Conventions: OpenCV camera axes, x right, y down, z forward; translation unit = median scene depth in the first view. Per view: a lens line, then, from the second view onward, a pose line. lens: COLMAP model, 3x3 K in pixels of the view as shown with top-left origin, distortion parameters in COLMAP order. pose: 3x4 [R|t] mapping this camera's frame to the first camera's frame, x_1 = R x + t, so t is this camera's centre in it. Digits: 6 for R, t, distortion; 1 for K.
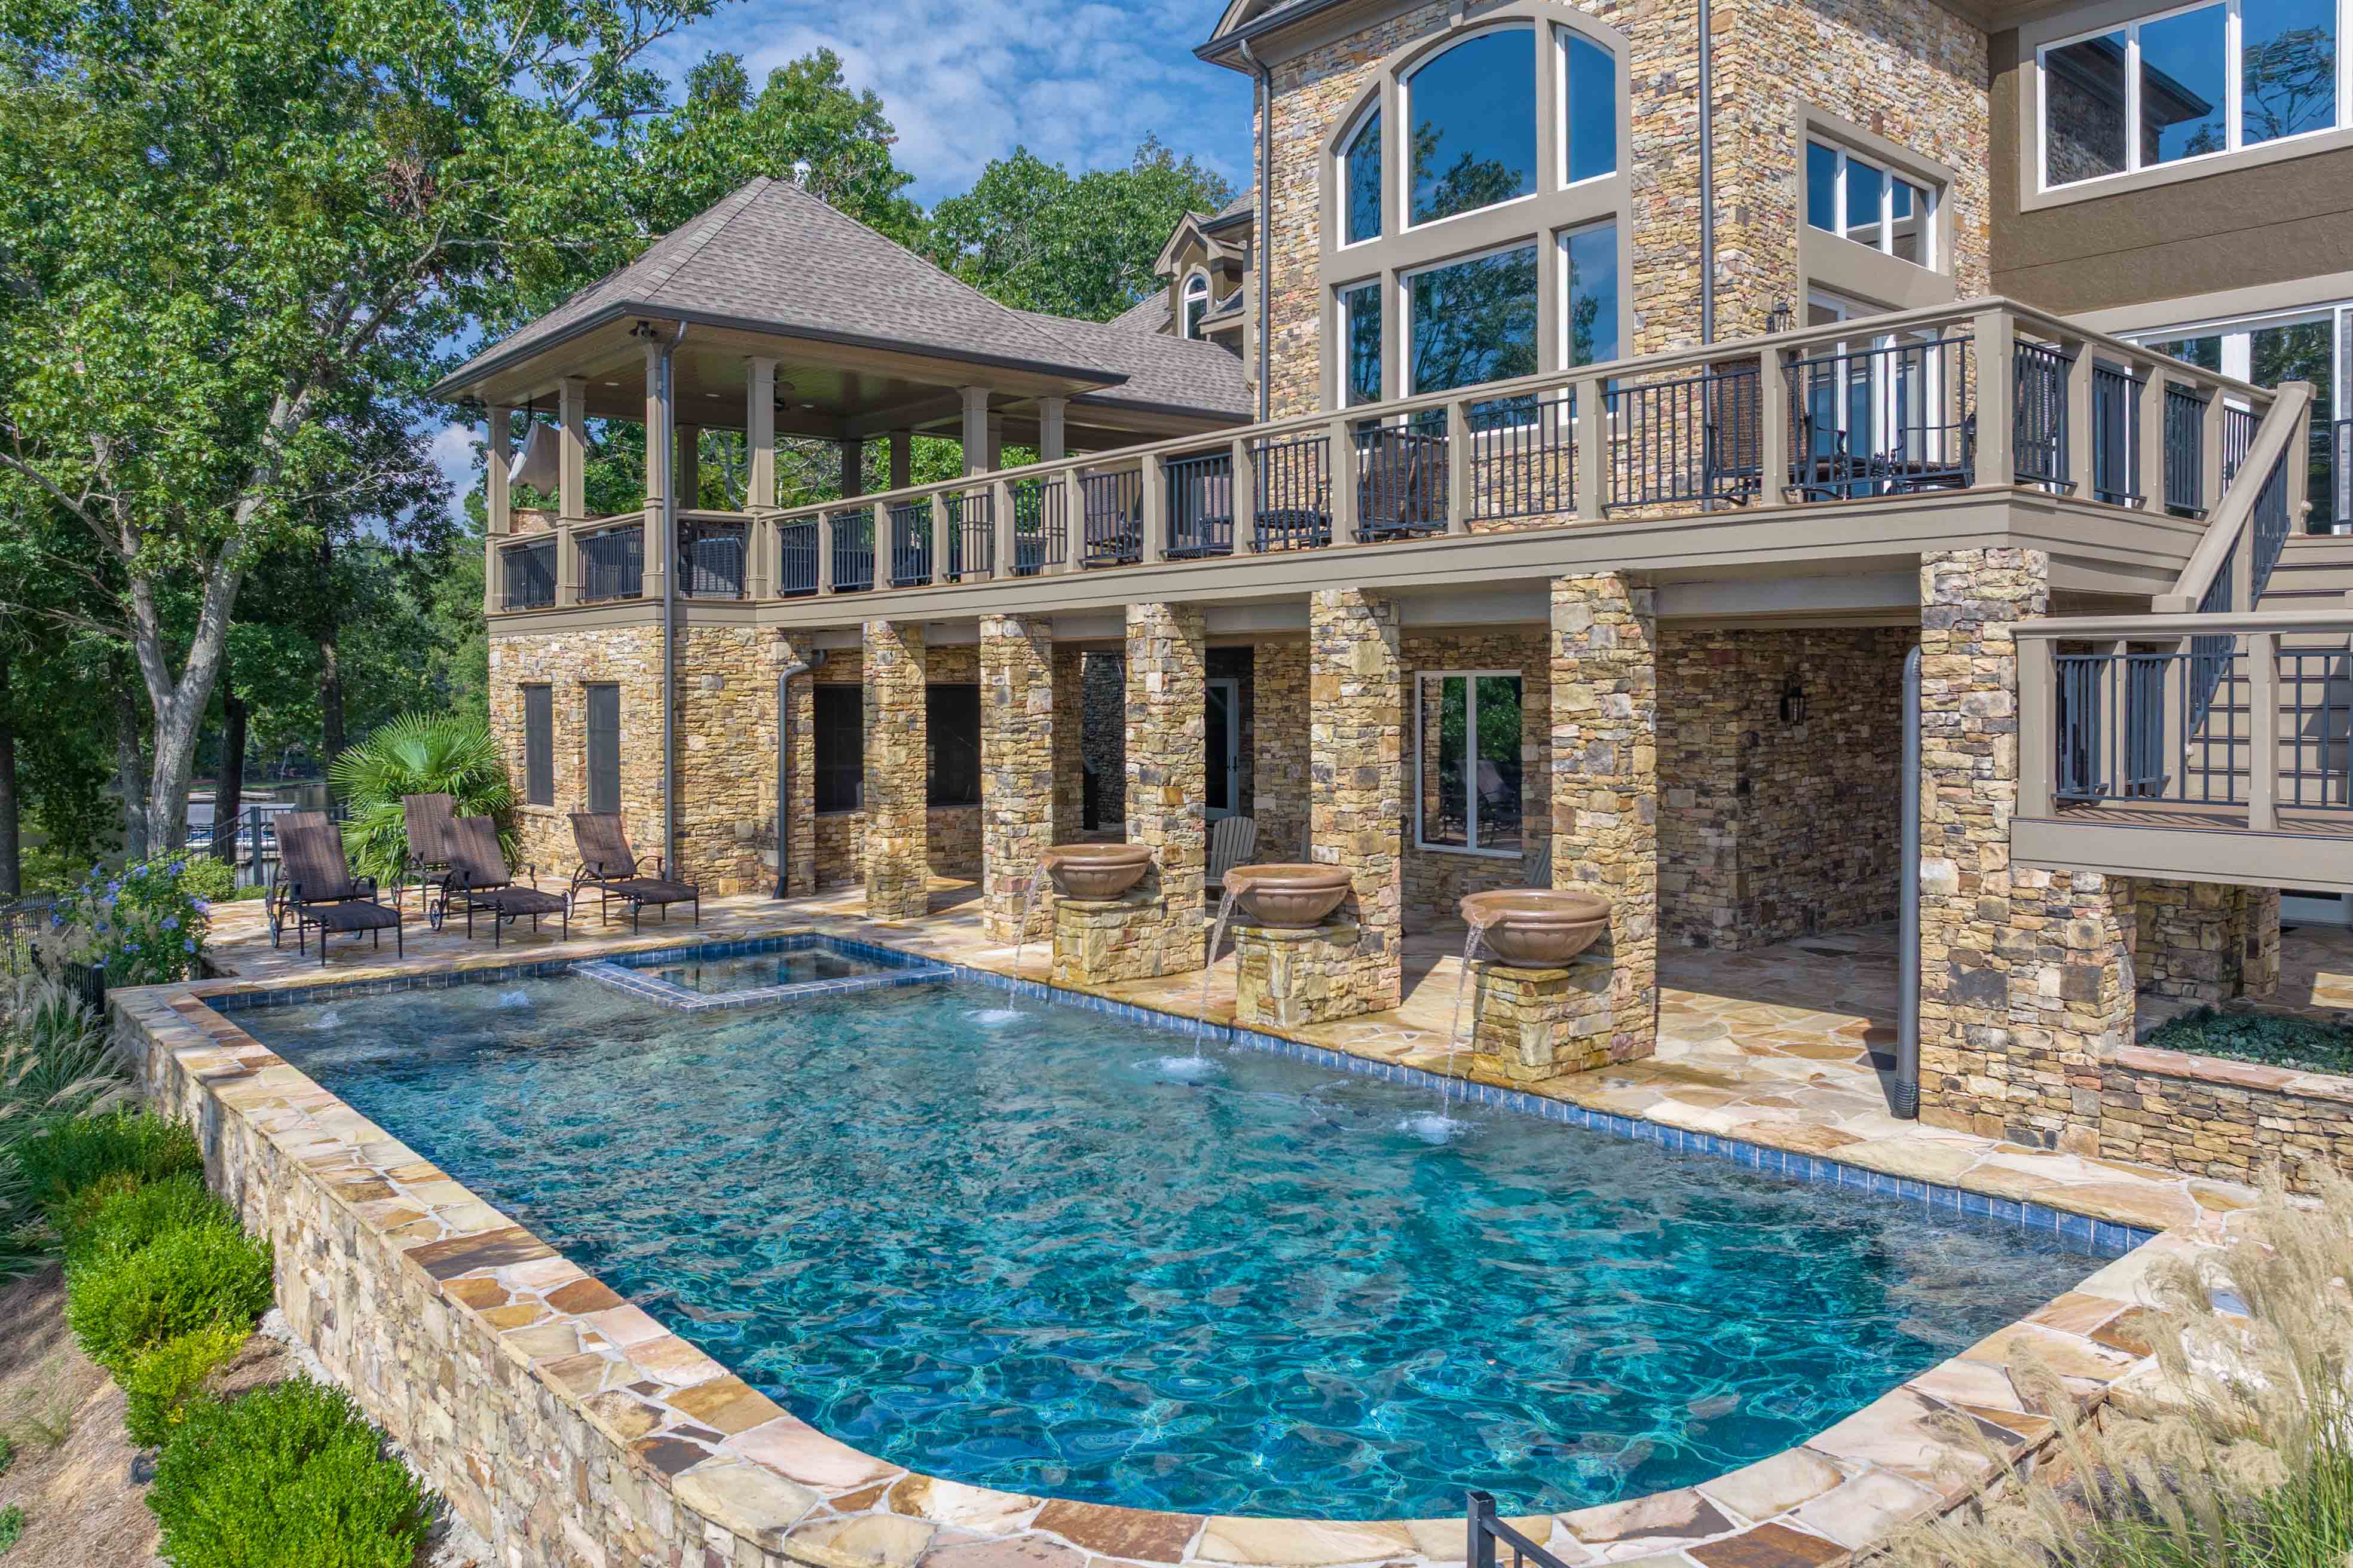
lens RADIAL K [[1686.0, 0, 1172.1], [0, 1686.0, 715.1], [0, 0, 1]] dist [-0.037605, -0.005527]
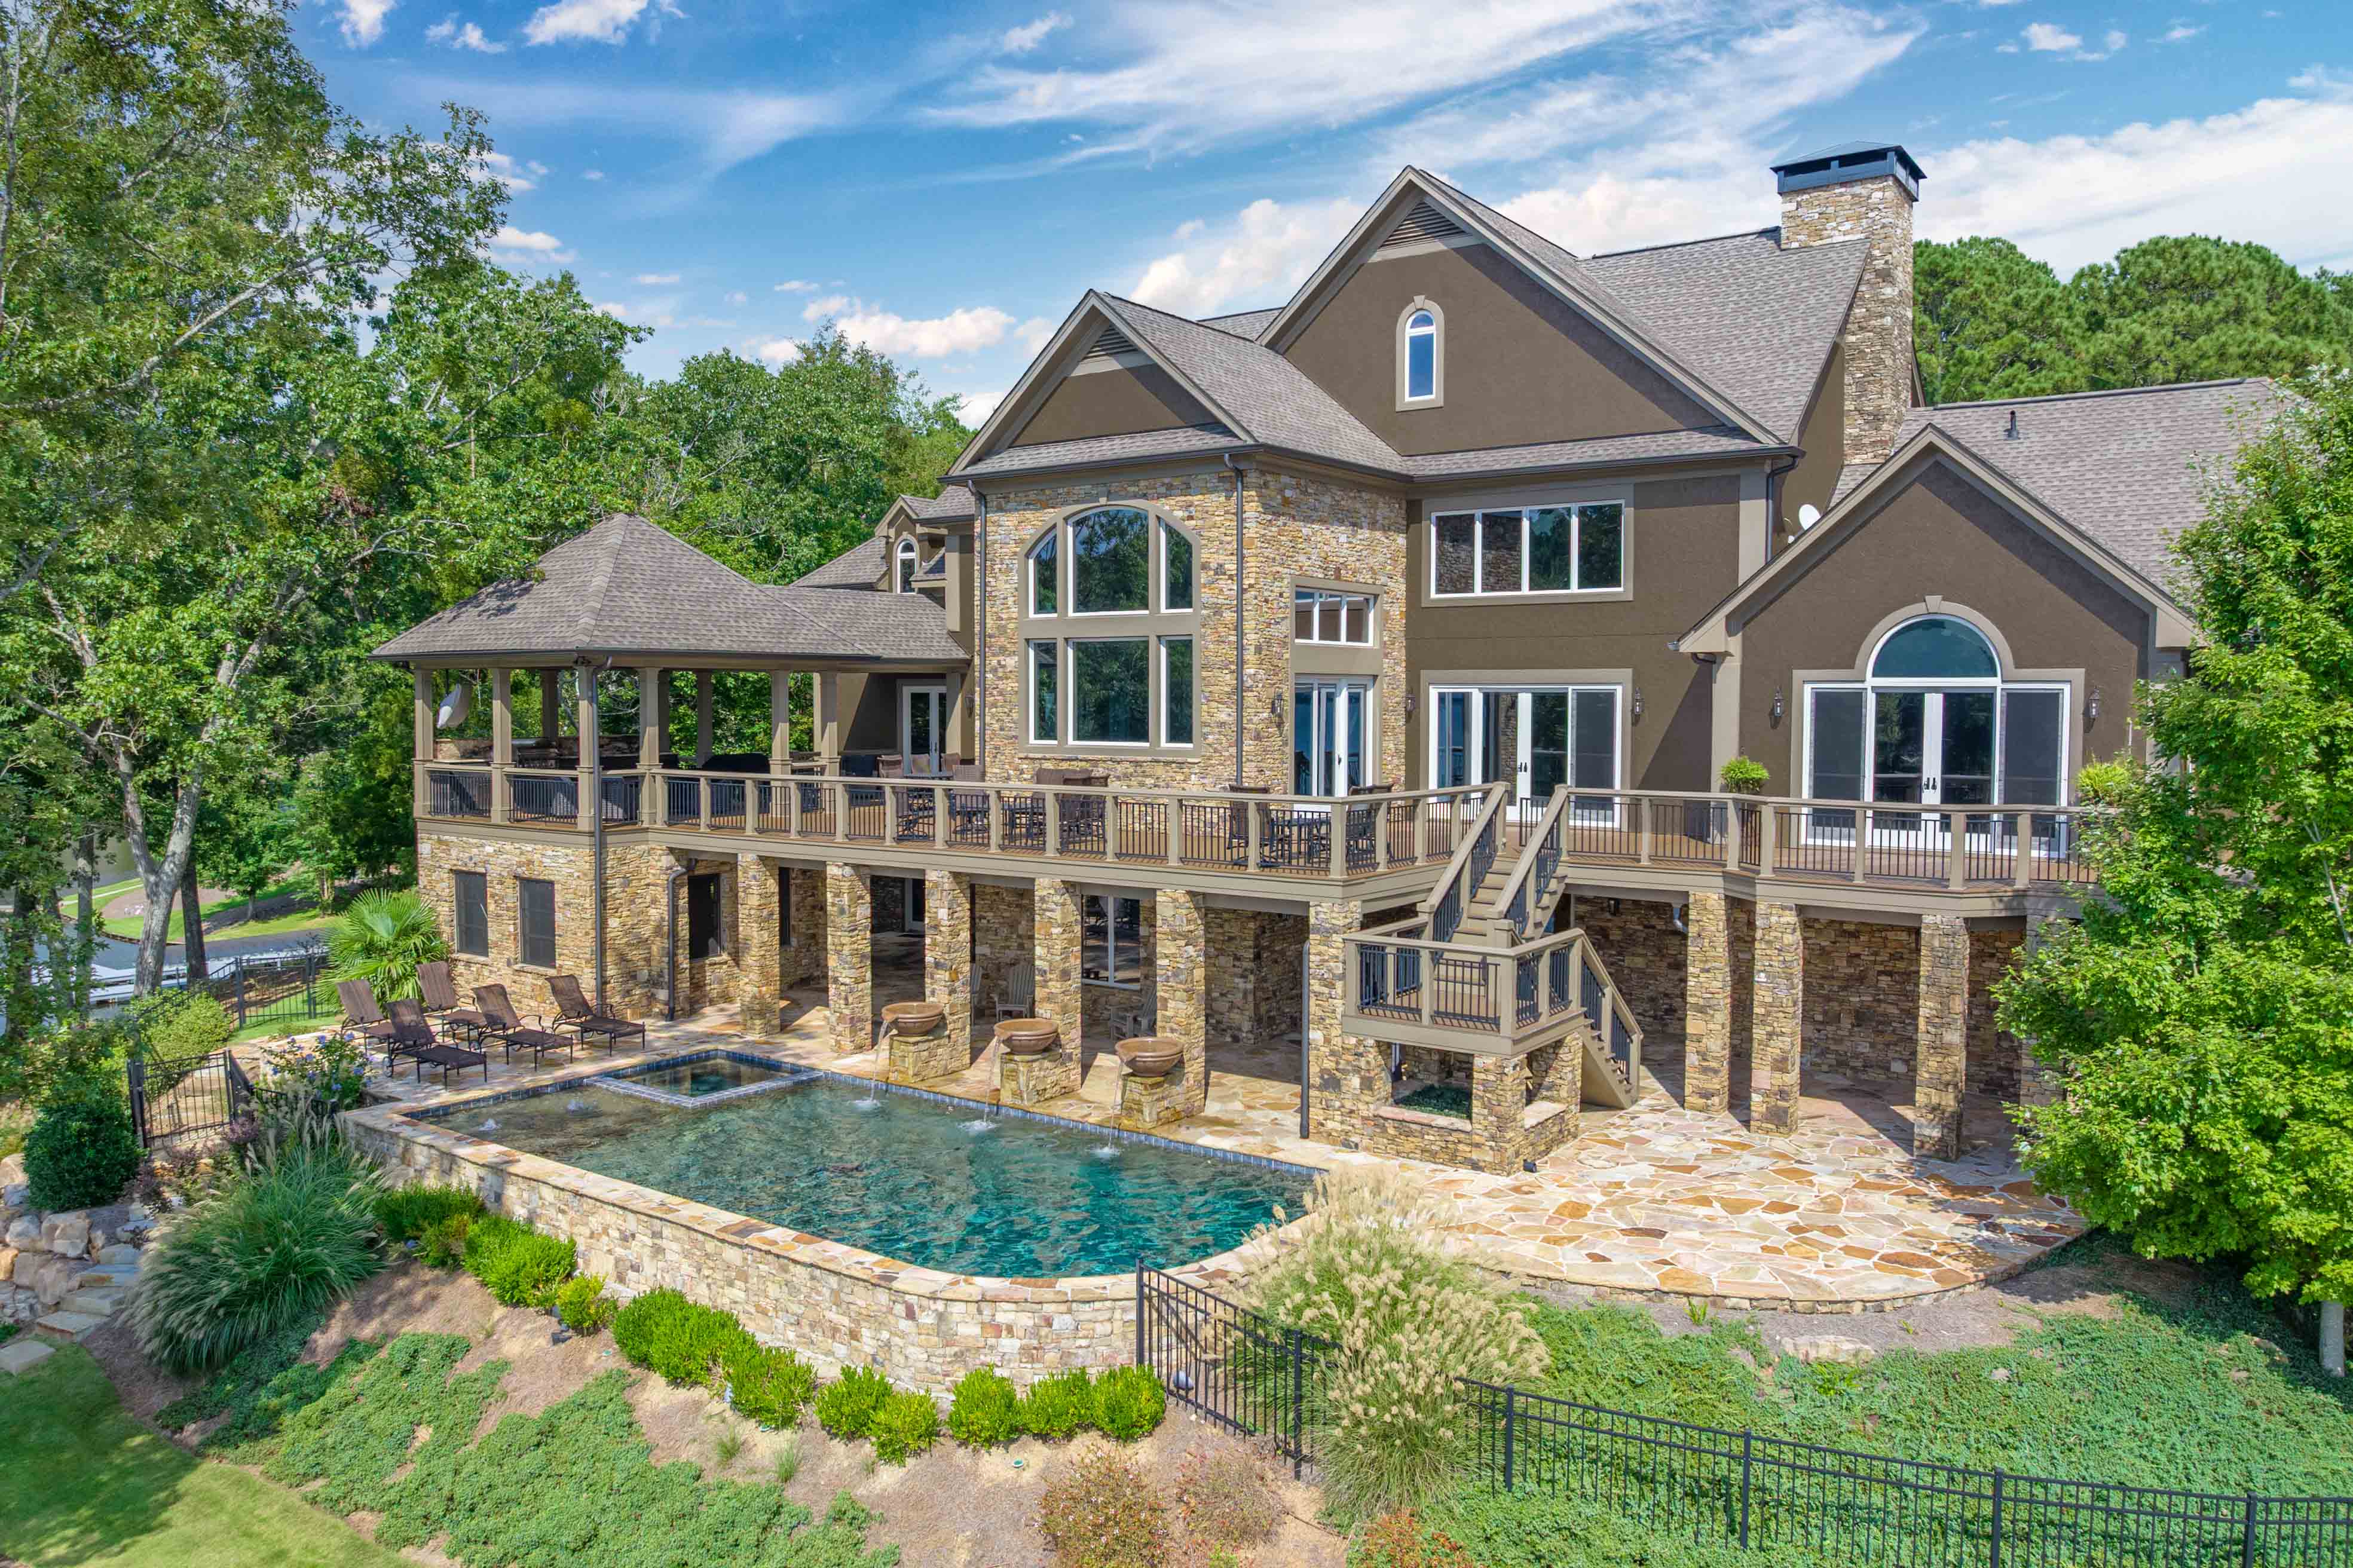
lens RADIAL K [[1664.7, 0, 1176.5], [0, 1664.7, 784.0], [0, 0, 1]] dist [-0.034285, -0.001948]
pose [[0.972674, -0.008056, 0.232034, -0.211535], [-0.000554, 0.999315, 0.037015, -0.264607], [-0.232173, -0.036132, 0.972003, -0.933513]]
